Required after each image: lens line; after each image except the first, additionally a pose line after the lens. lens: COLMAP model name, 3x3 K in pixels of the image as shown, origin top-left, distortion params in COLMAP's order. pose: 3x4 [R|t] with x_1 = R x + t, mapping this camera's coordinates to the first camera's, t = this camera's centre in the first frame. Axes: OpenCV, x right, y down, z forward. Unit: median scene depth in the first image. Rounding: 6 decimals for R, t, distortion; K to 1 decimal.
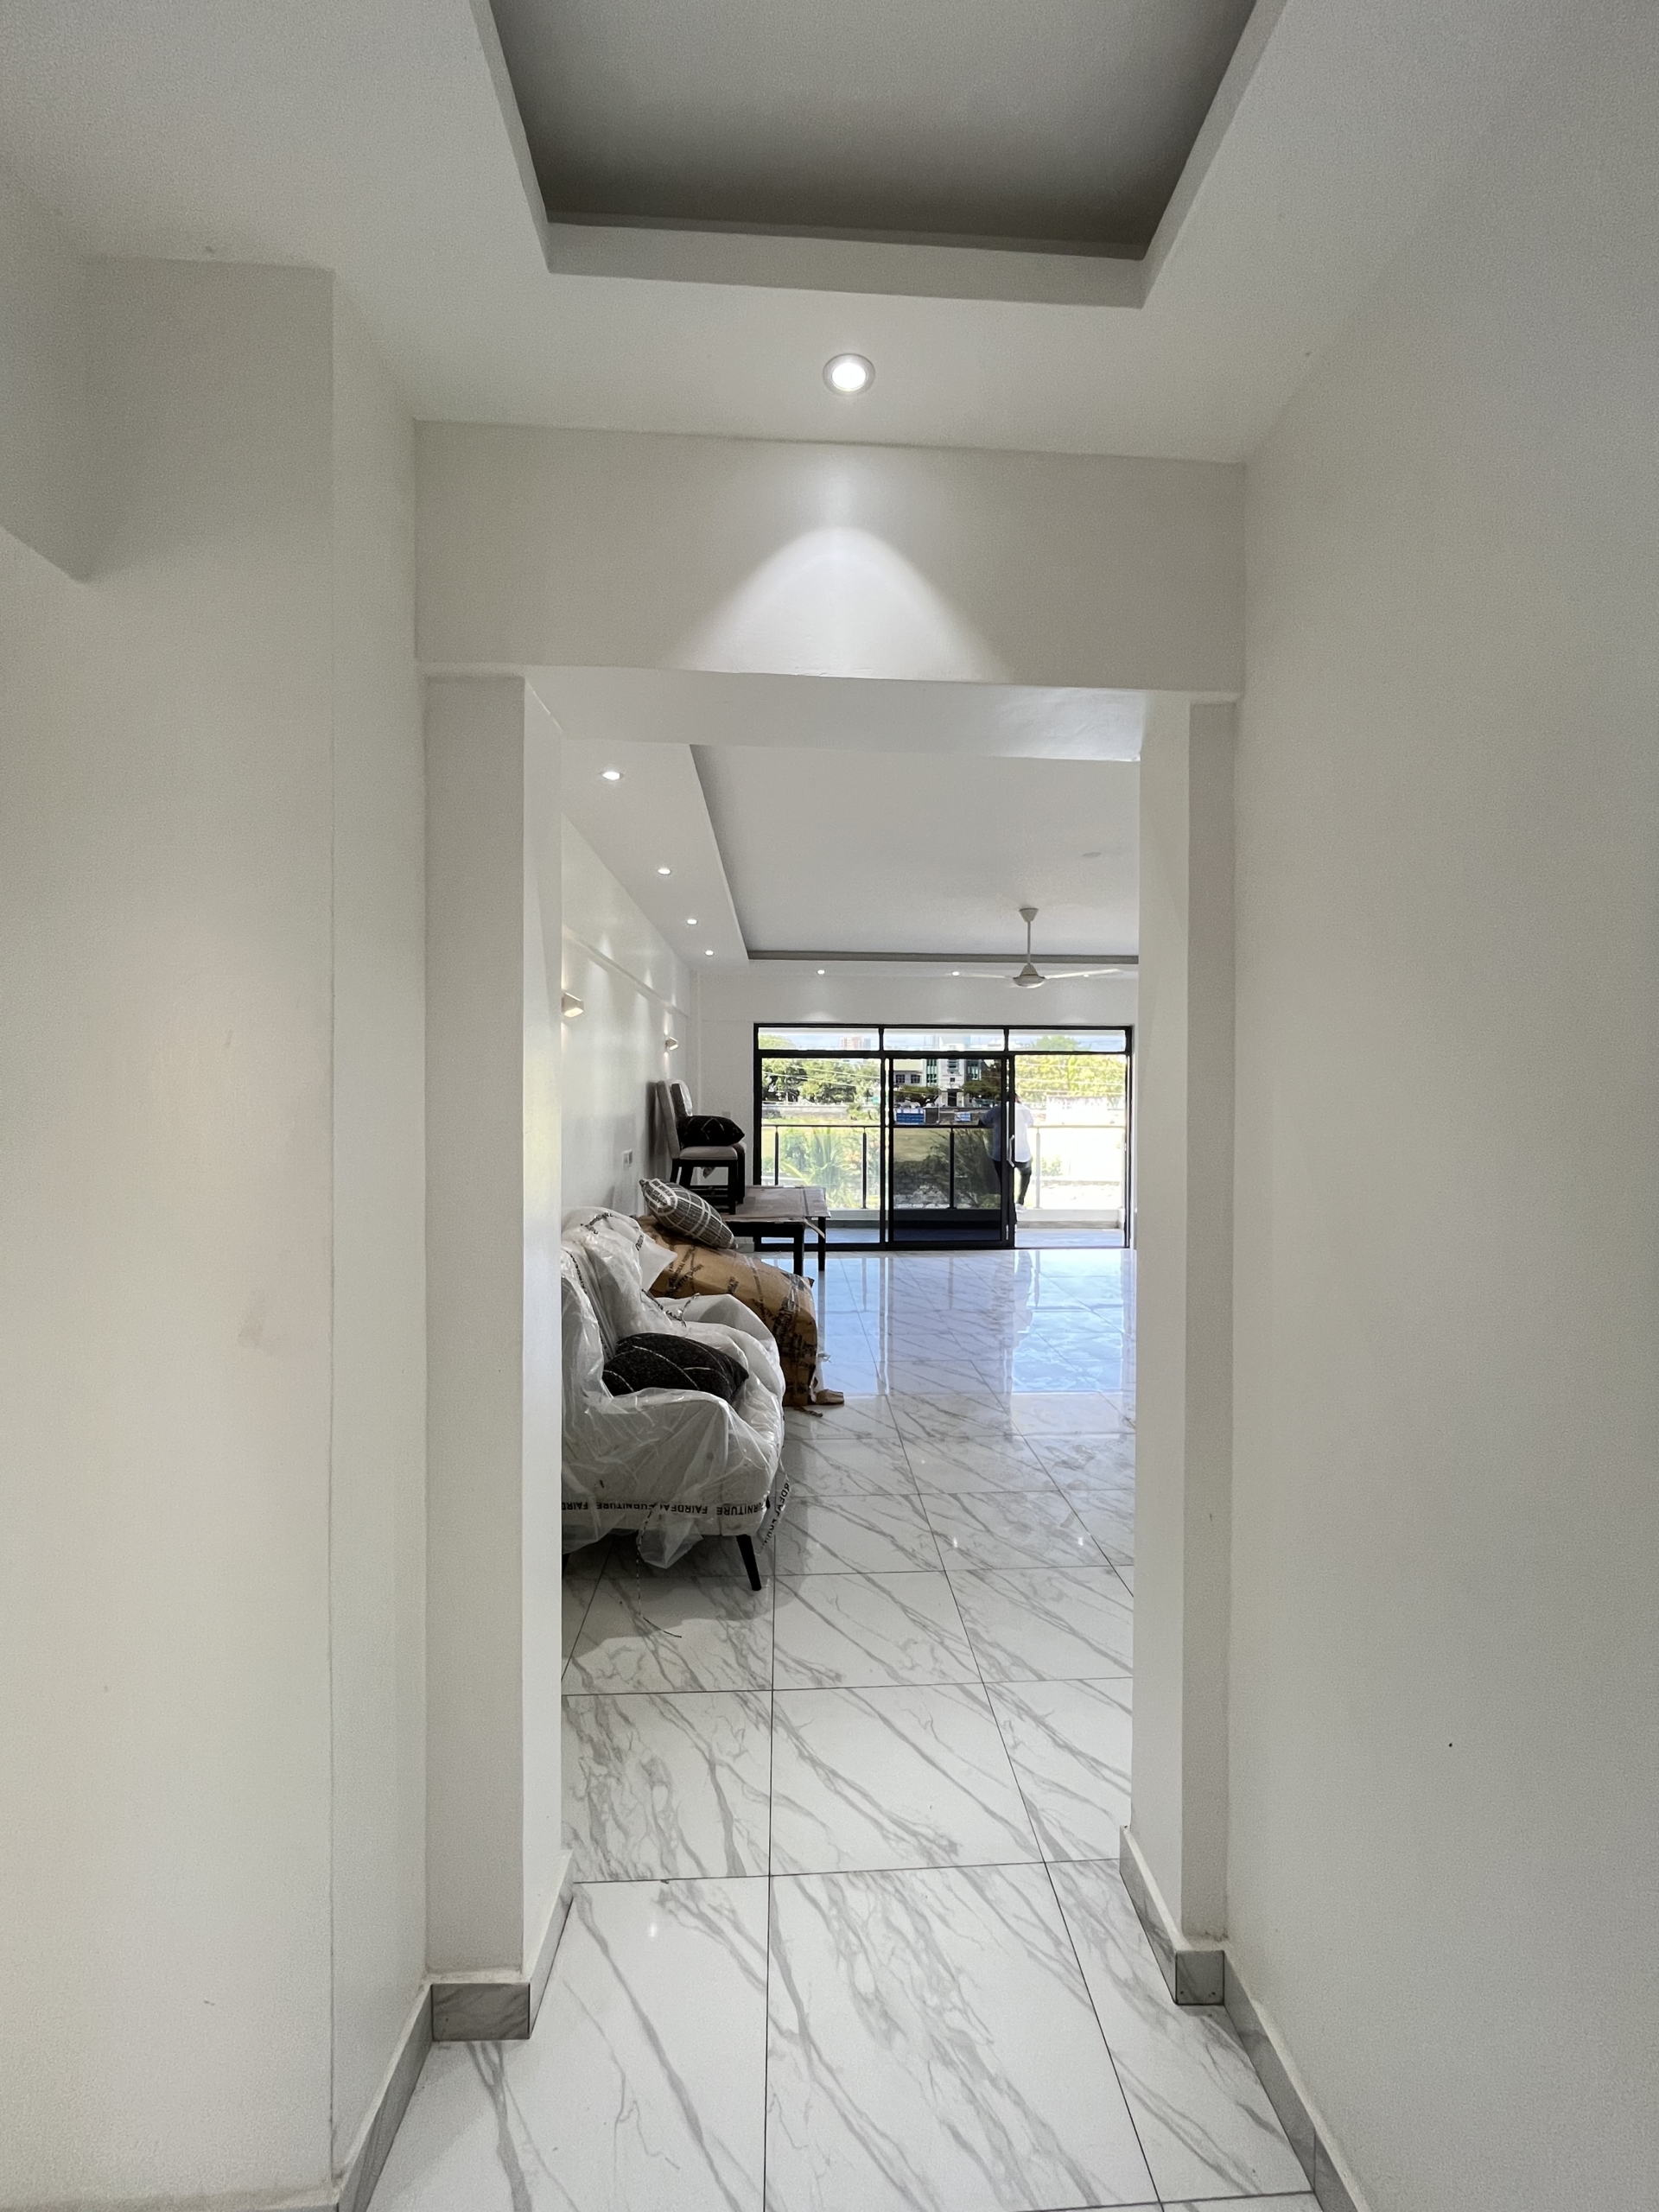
lens RADIAL K [[902.2, 0, 837.4], [0, 902.2, 1100.8], [0, 0, 1]] dist [0.019470, 0.000298]
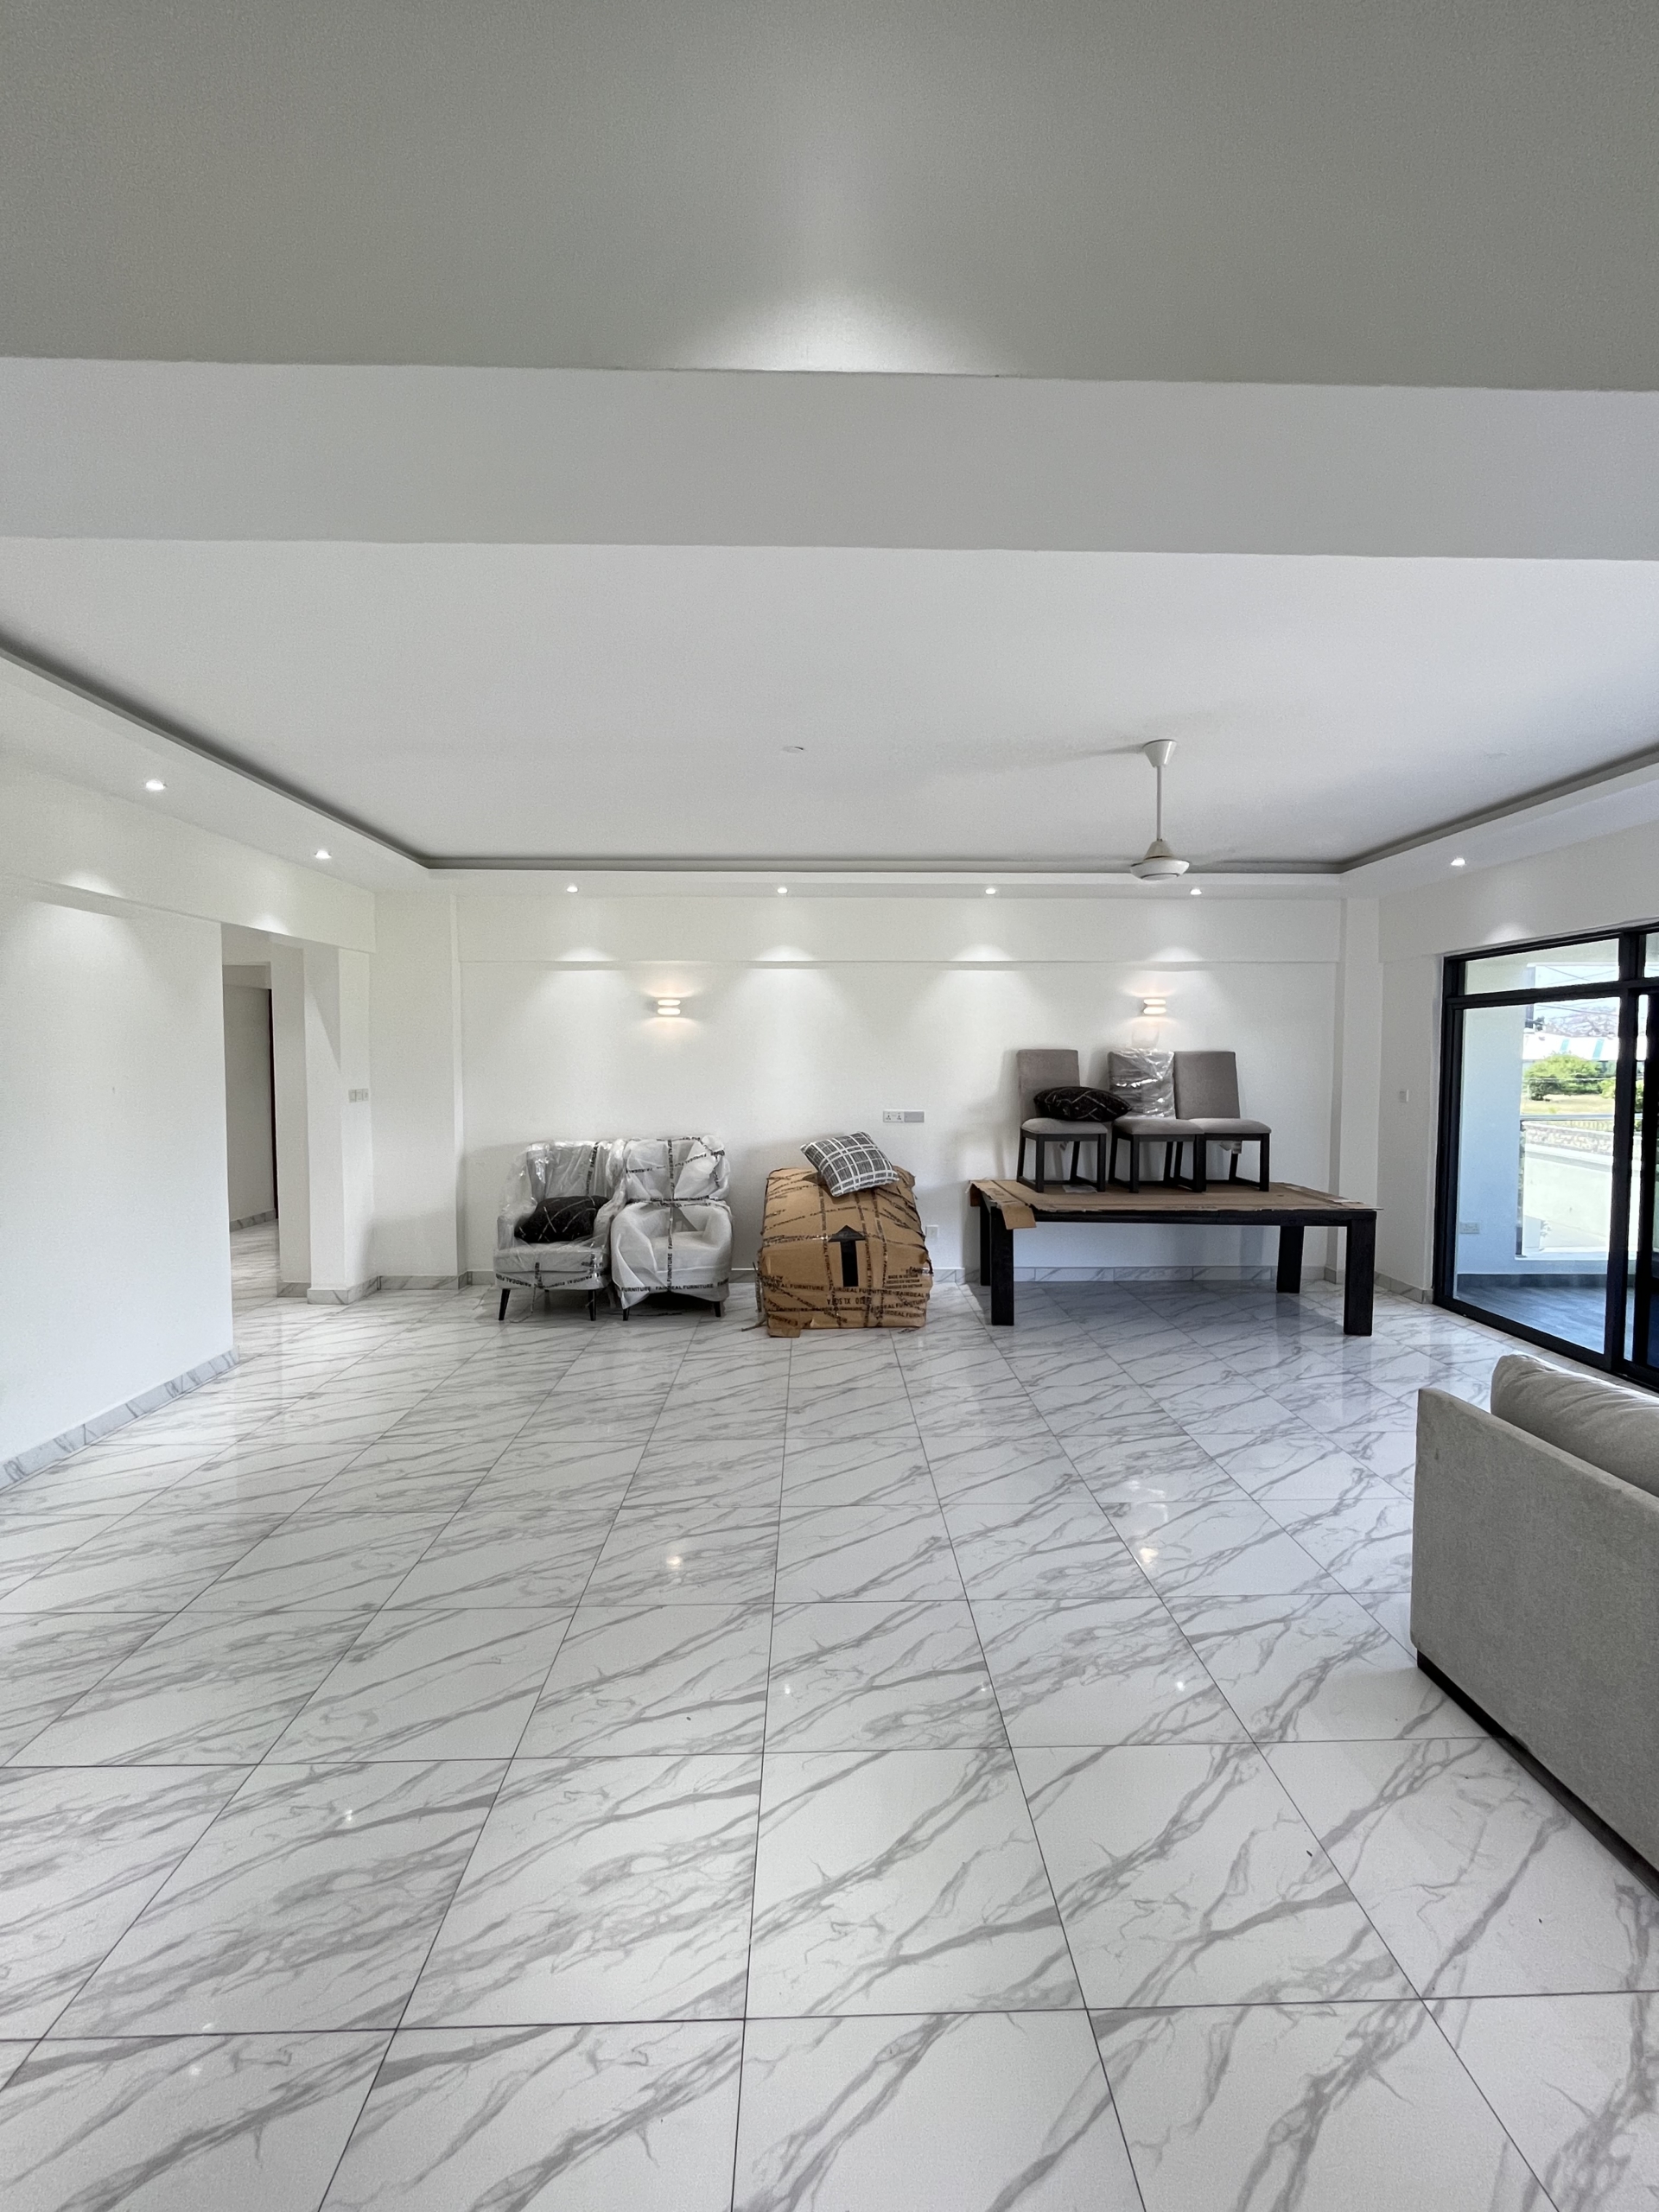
lens RADIAL K [[894.2, 0, 833.8], [0, 894.2, 1101.0], [0, 0, 1]] dist [-0.002897, 0.000900]
pose [[-0.034130, 0.044142, -0.998442, 0.873087], [-0.014389, 0.998899, 0.044654, -0.006280], [0.999314, 0.015891, -0.033458, 0.881525]]
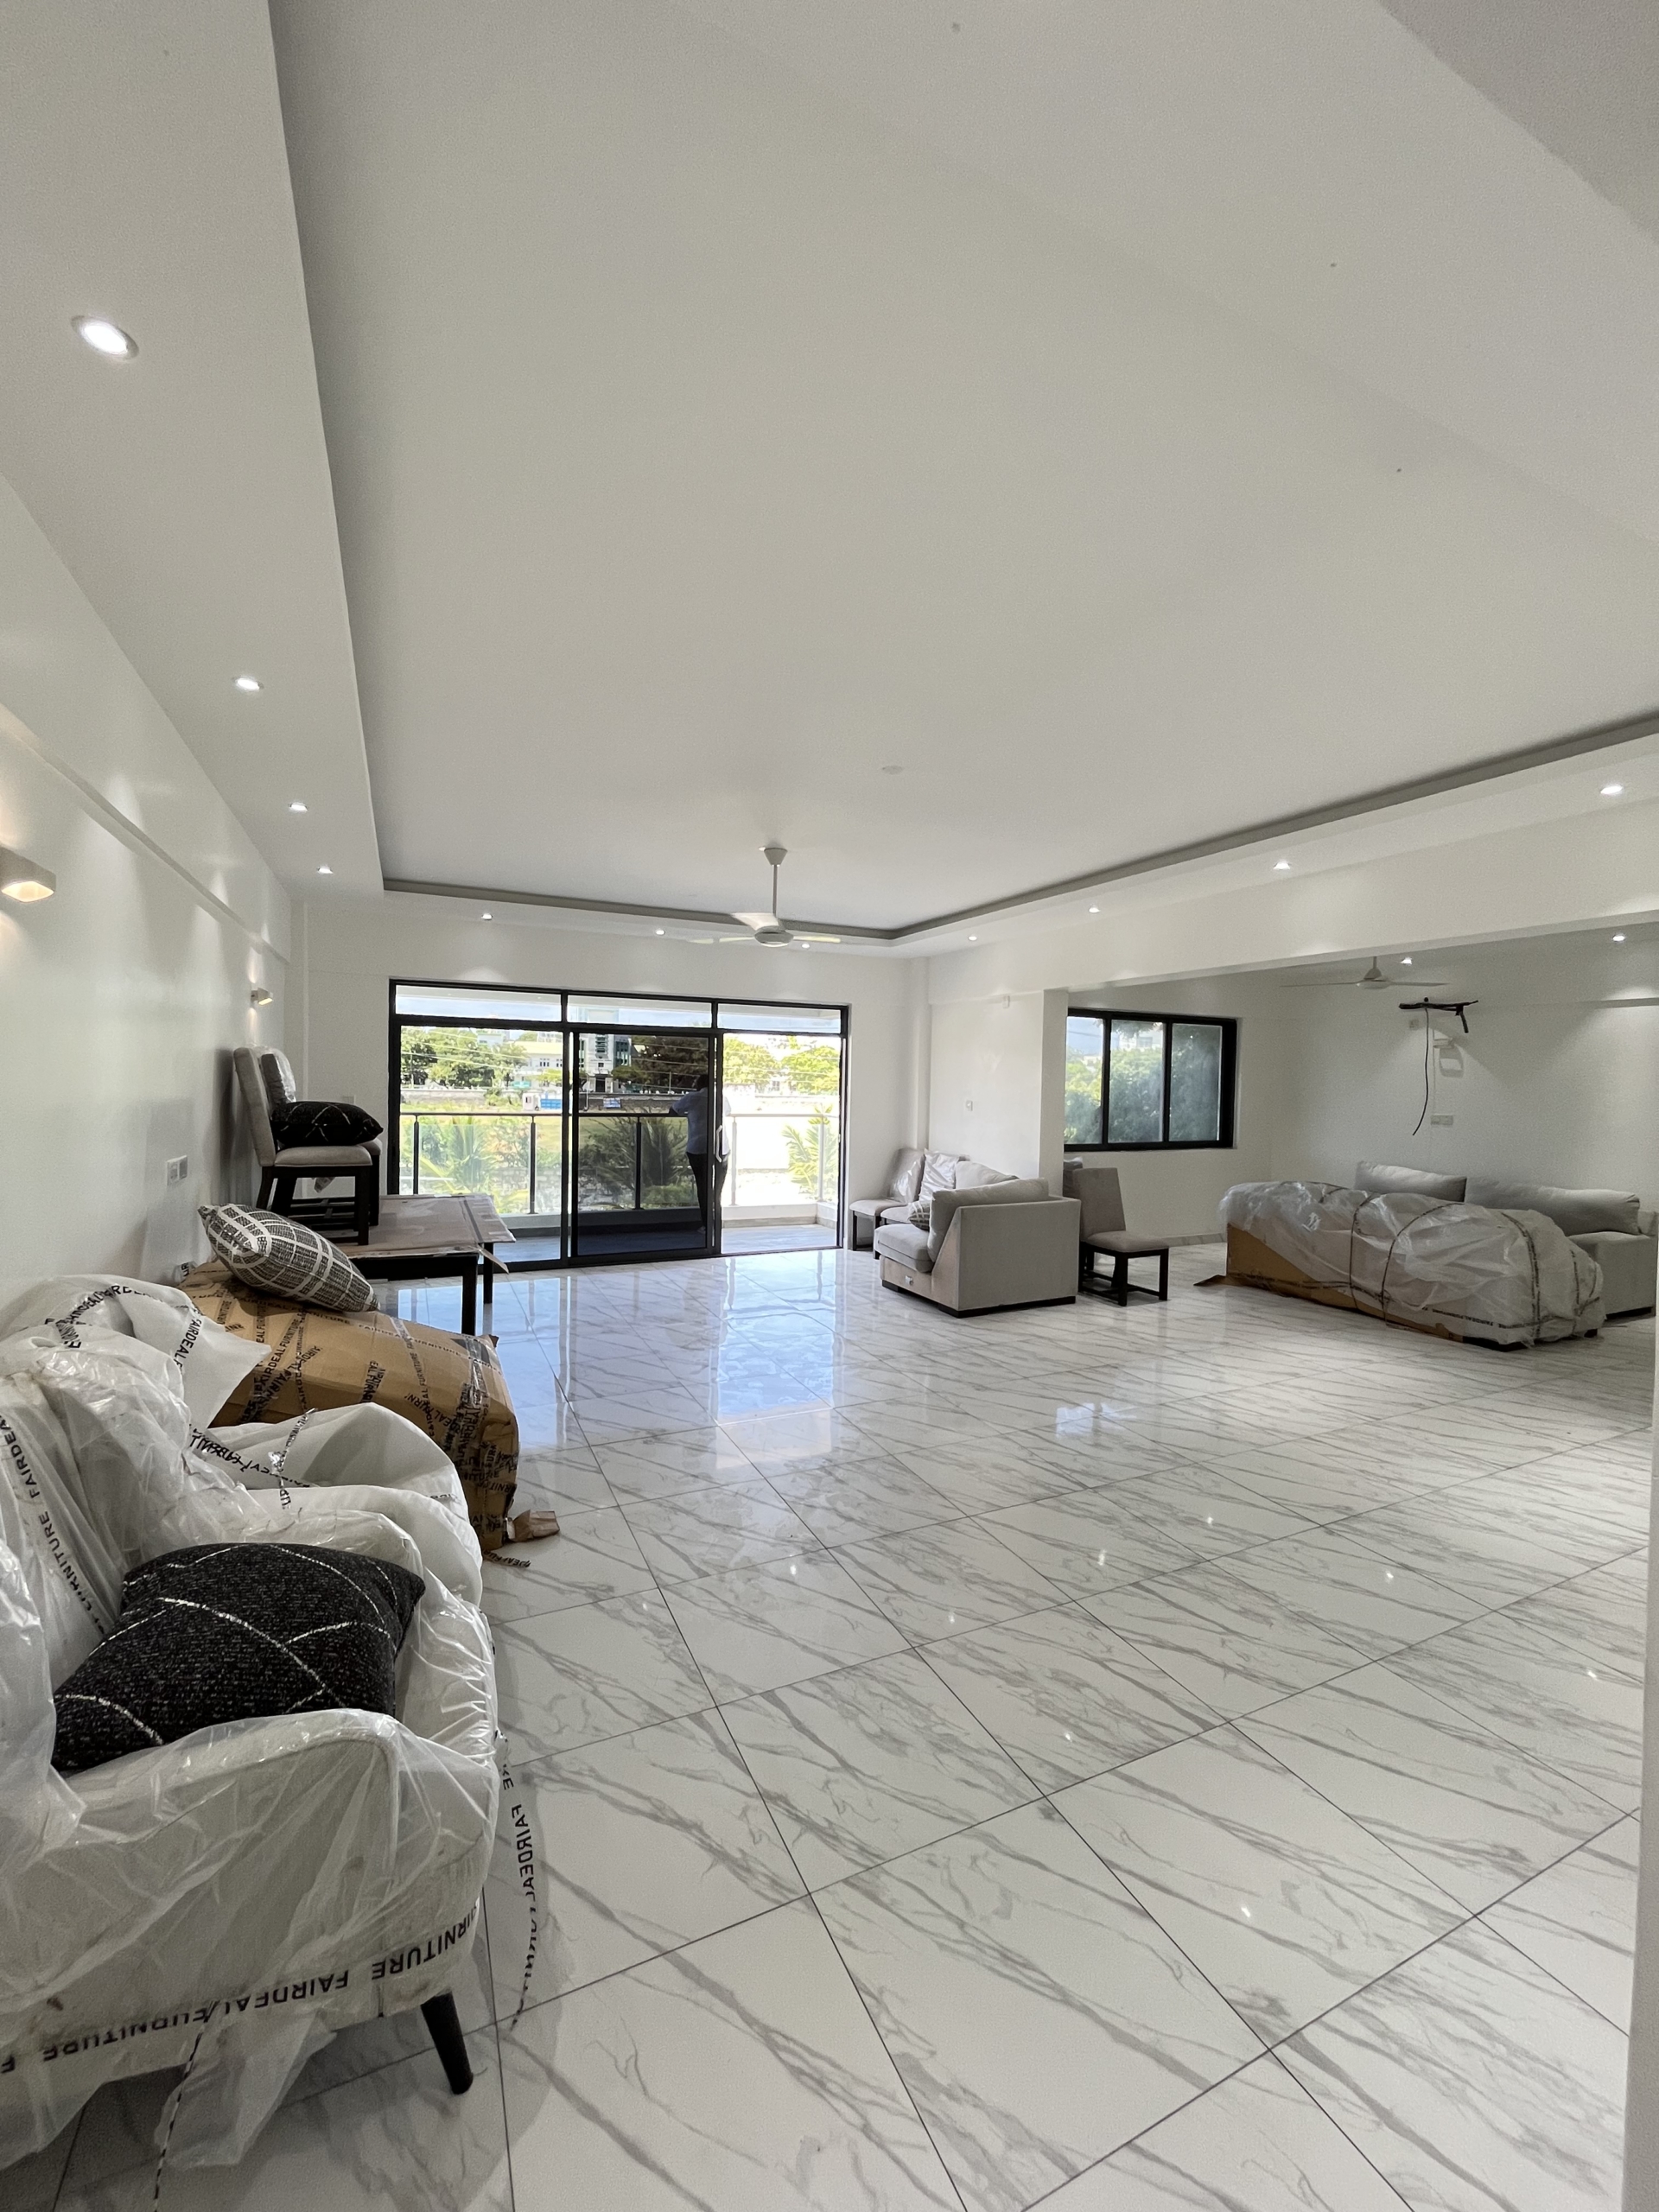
lens RADIAL K [[894.2, 0, 833.8], [0, 894.2, 1101.0], [0, 0, 1]] dist [-0.002897, 0.000900]
pose [[0.926017, 0.006631, 0.377424, -0.044601], [-0.012439, 0.999839, 0.012953, 0.002773], [-0.377277, -0.016689, 0.925950, 0.249059]]
